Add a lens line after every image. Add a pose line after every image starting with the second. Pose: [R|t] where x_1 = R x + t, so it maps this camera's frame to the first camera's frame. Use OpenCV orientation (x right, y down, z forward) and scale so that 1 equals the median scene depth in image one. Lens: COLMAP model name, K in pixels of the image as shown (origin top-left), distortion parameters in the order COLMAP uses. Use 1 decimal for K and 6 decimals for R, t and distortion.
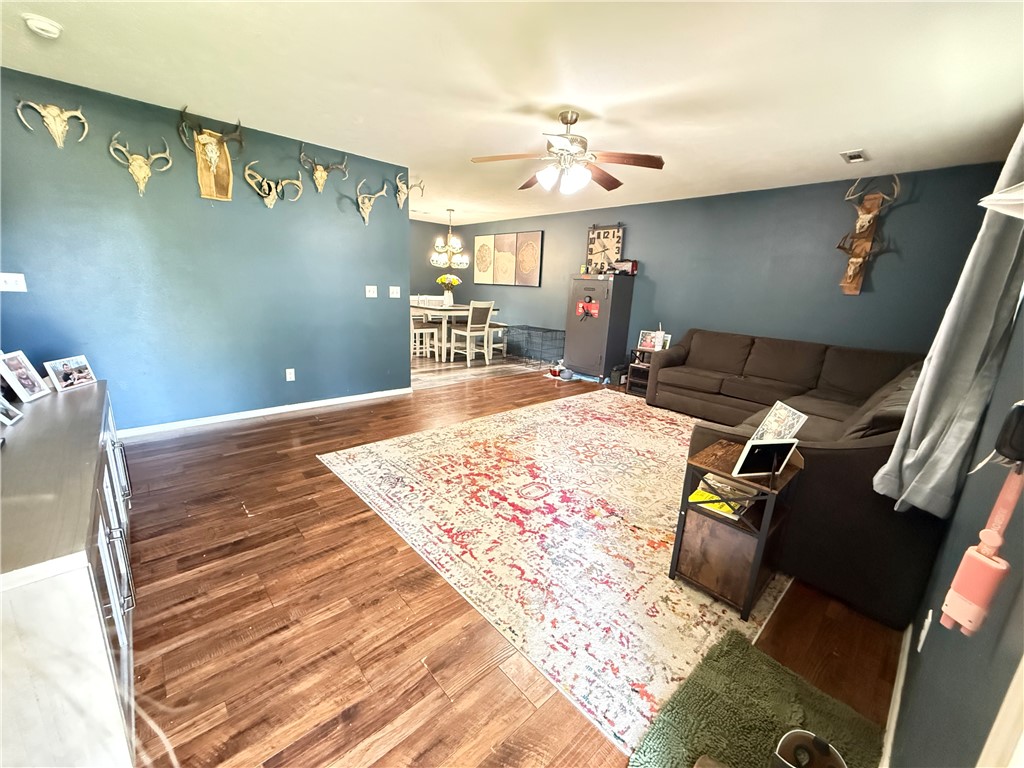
lens RADIAL K [[409.5, 0, 510.7], [0, 409.5, 382.7], [0, 0, 1]] dist [0.001607, -0.000102]
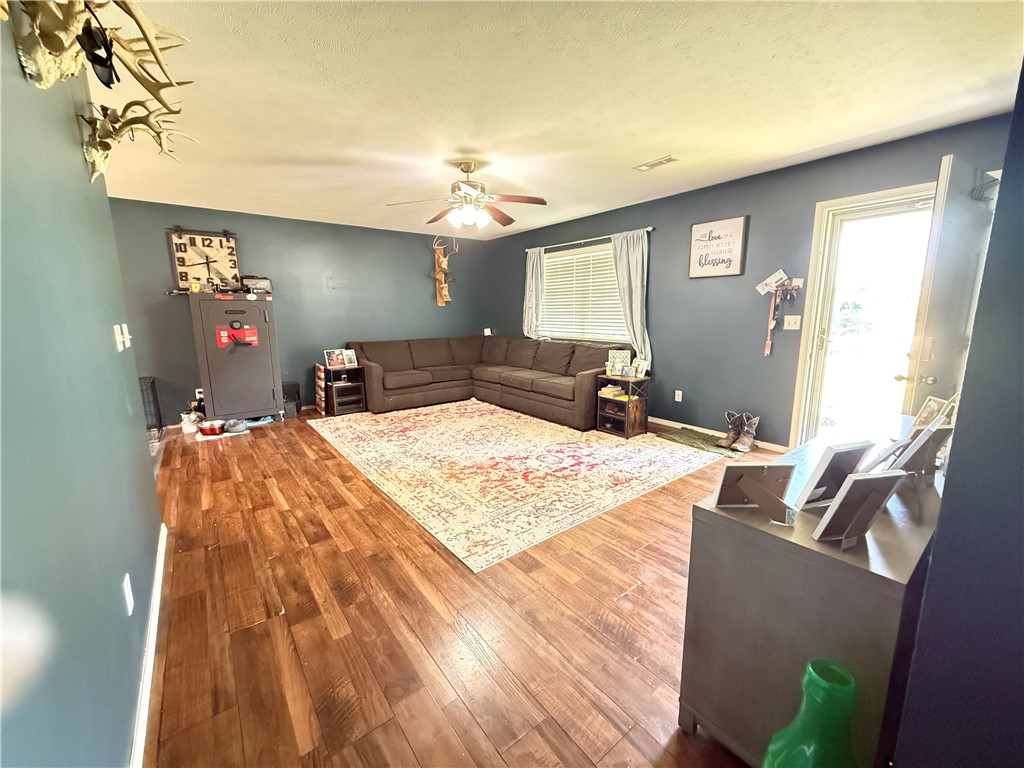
lens RADIAL K [[409.5, 0, 510.7], [0, 409.5, 382.7], [0, 0, 1]] dist [0.001607, -0.000102]
pose [[0.080480, -0.217417, 0.972755, -0.798985], [0.246805, 0.949878, 0.191884, -0.172728], [-0.965717, 0.224638, 0.130105, 0.600823]]
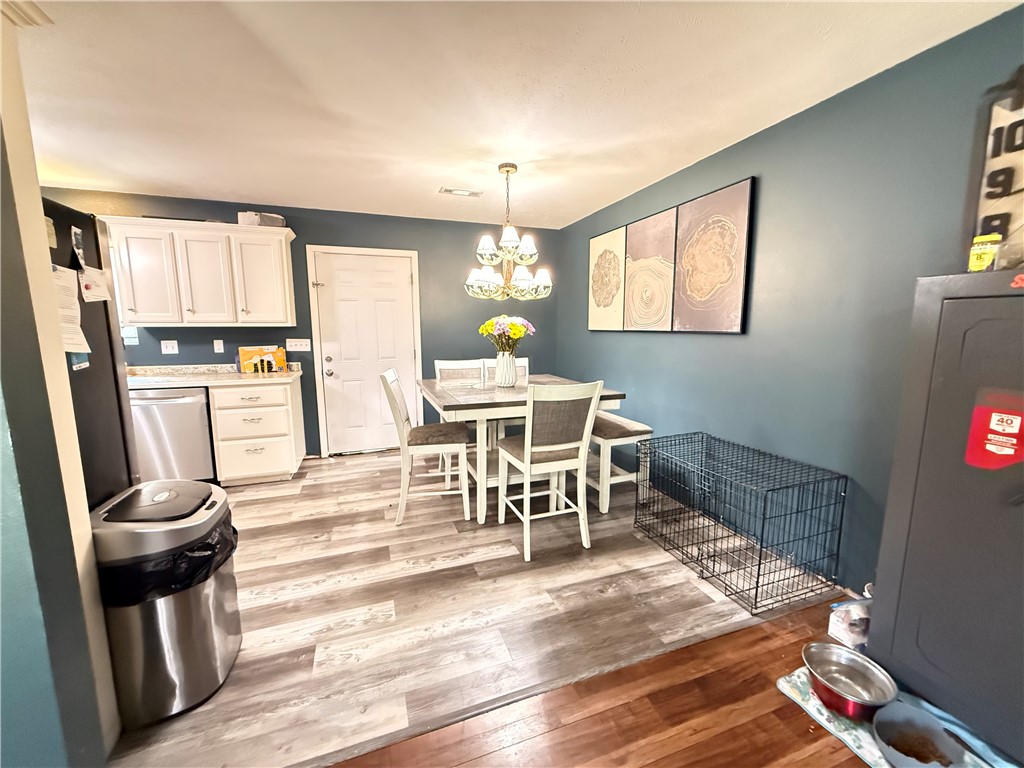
lens RADIAL K [[409.5, 0, 510.7], [0, 409.5, 382.7], [0, 0, 1]] dist [0.001607, -0.000102]
pose [[0.920891, 0.004382, -0.389796, 0.040469], [-0.045730, 0.994247, -0.096859, -0.262033], [0.387129, 0.107022, 0.915793, 1.060085]]
